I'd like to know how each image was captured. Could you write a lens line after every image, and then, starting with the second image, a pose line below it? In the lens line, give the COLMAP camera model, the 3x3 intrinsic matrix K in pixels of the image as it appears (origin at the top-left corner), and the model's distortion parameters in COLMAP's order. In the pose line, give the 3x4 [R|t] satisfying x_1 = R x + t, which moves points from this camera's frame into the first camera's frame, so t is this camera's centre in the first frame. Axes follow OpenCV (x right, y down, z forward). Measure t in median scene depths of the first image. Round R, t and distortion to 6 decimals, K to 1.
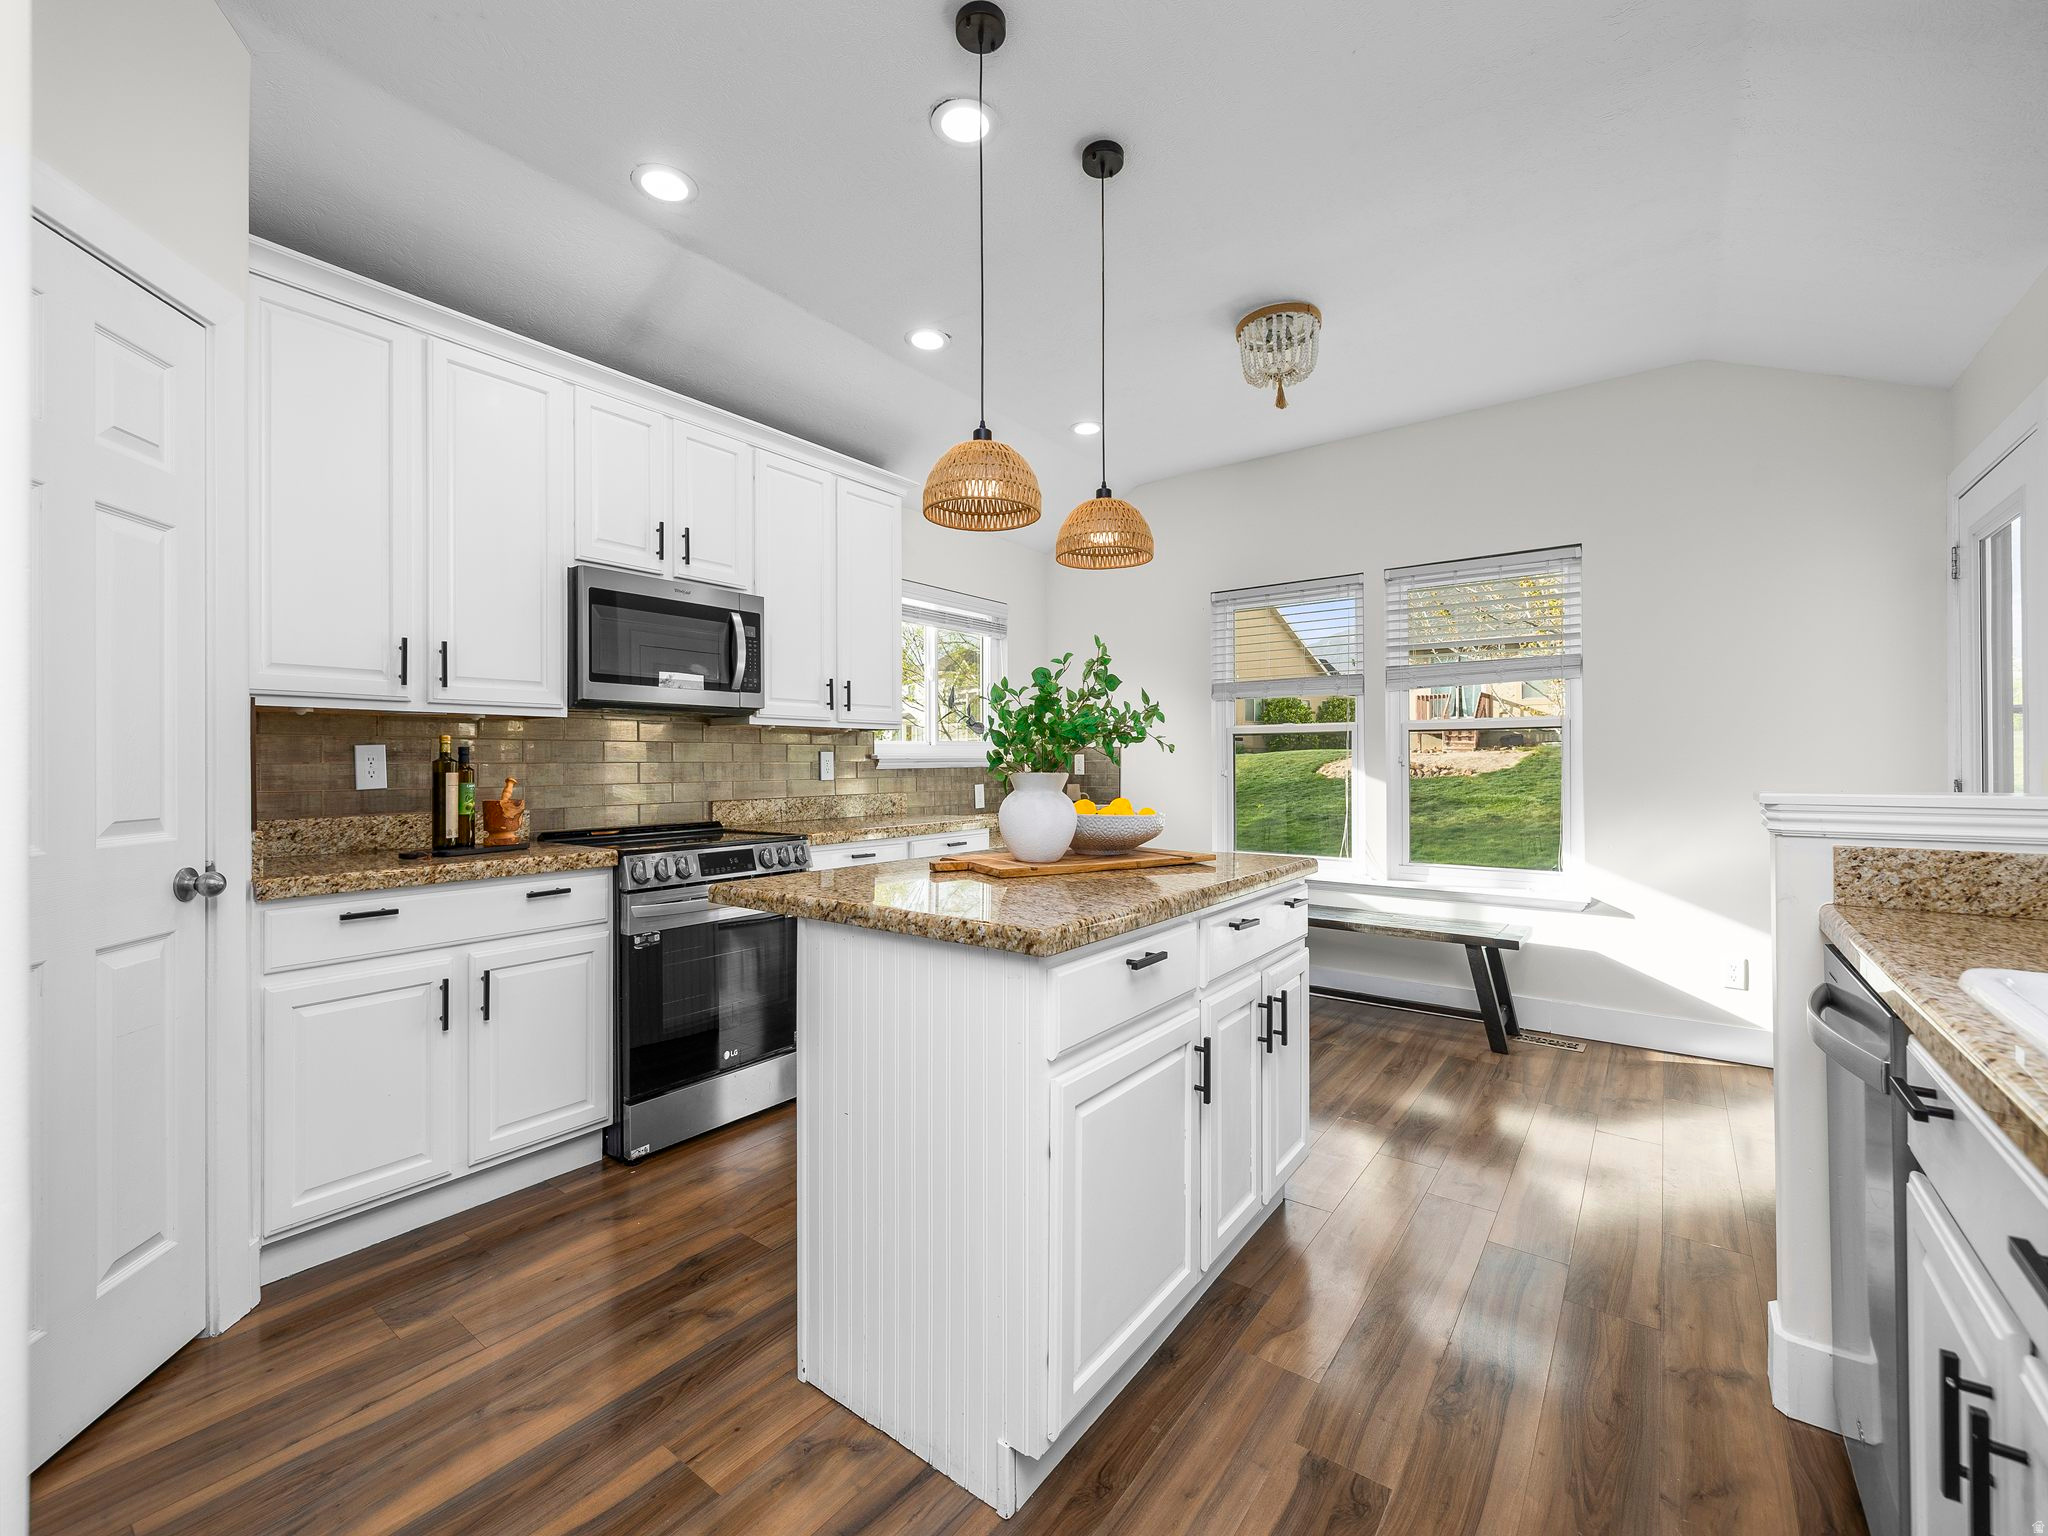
lens RADIAL K [[862.3, 0, 1007.5], [0, 862.3, 757.4], [0, 0, 1]] dist [-0.002003, -0.000487]
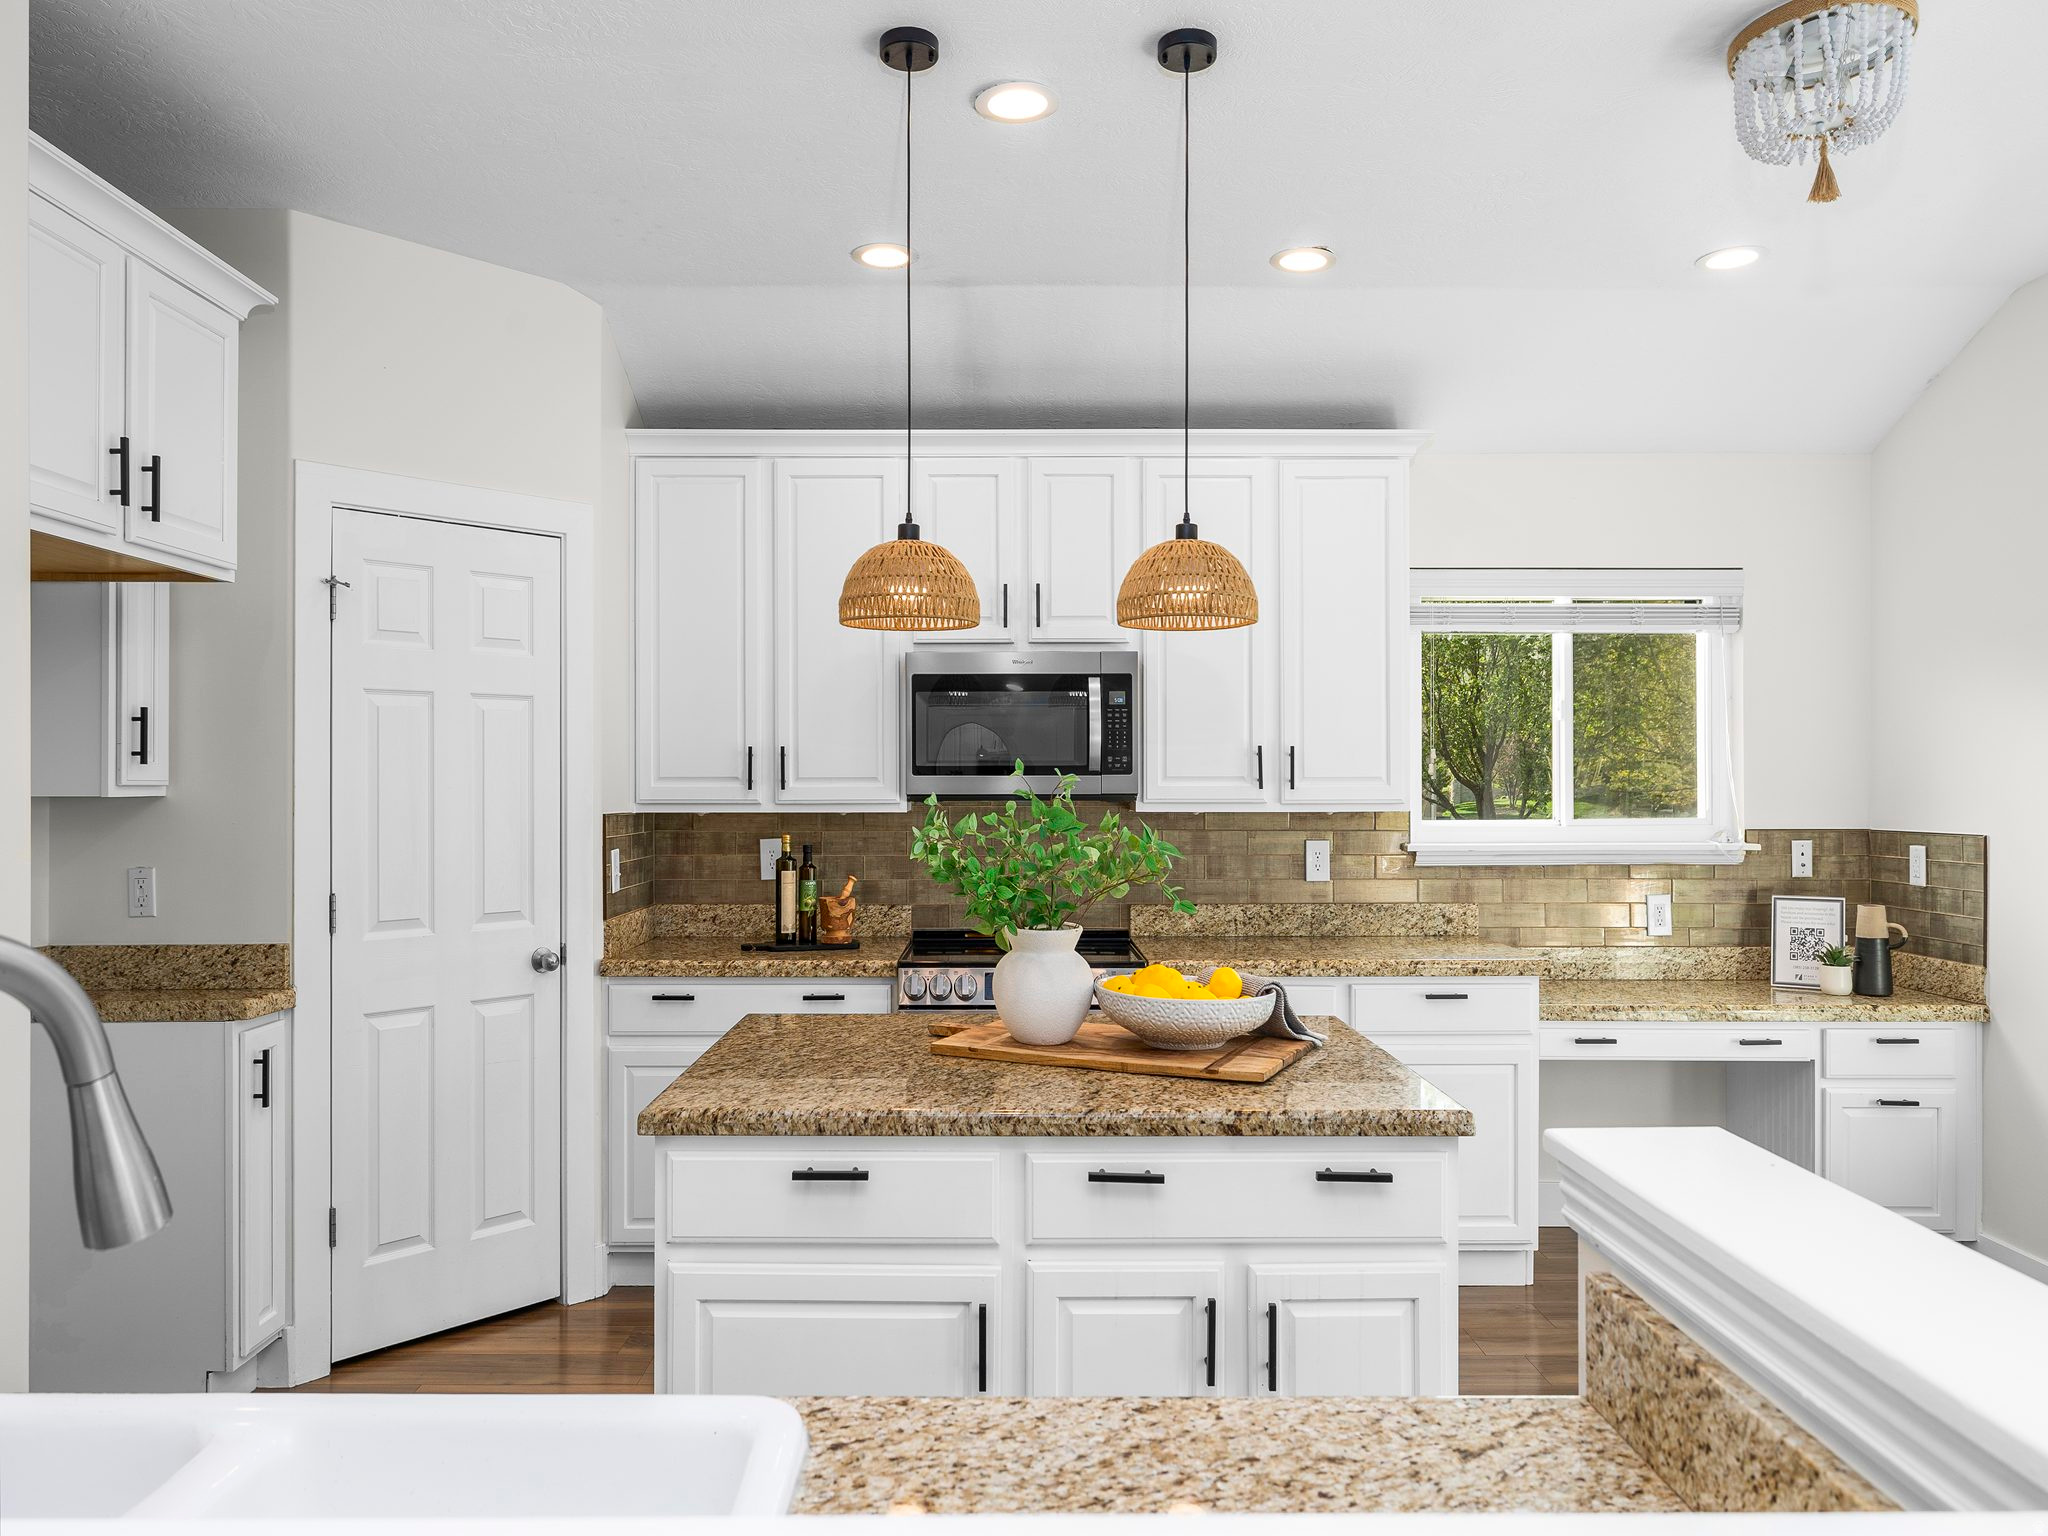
lens RADIAL K [[1382.4, 0, 1009.1], [0, 1382.4, 779.7], [0, 0, 1]] dist [0.004325, 0.004629]
pose [[0.607230, 0.004841, -0.794511, 0.857066], [0.003173, 0.999959, 0.008517, -0.106937], [0.794520, -0.007693, 0.607190, 0.191063]]
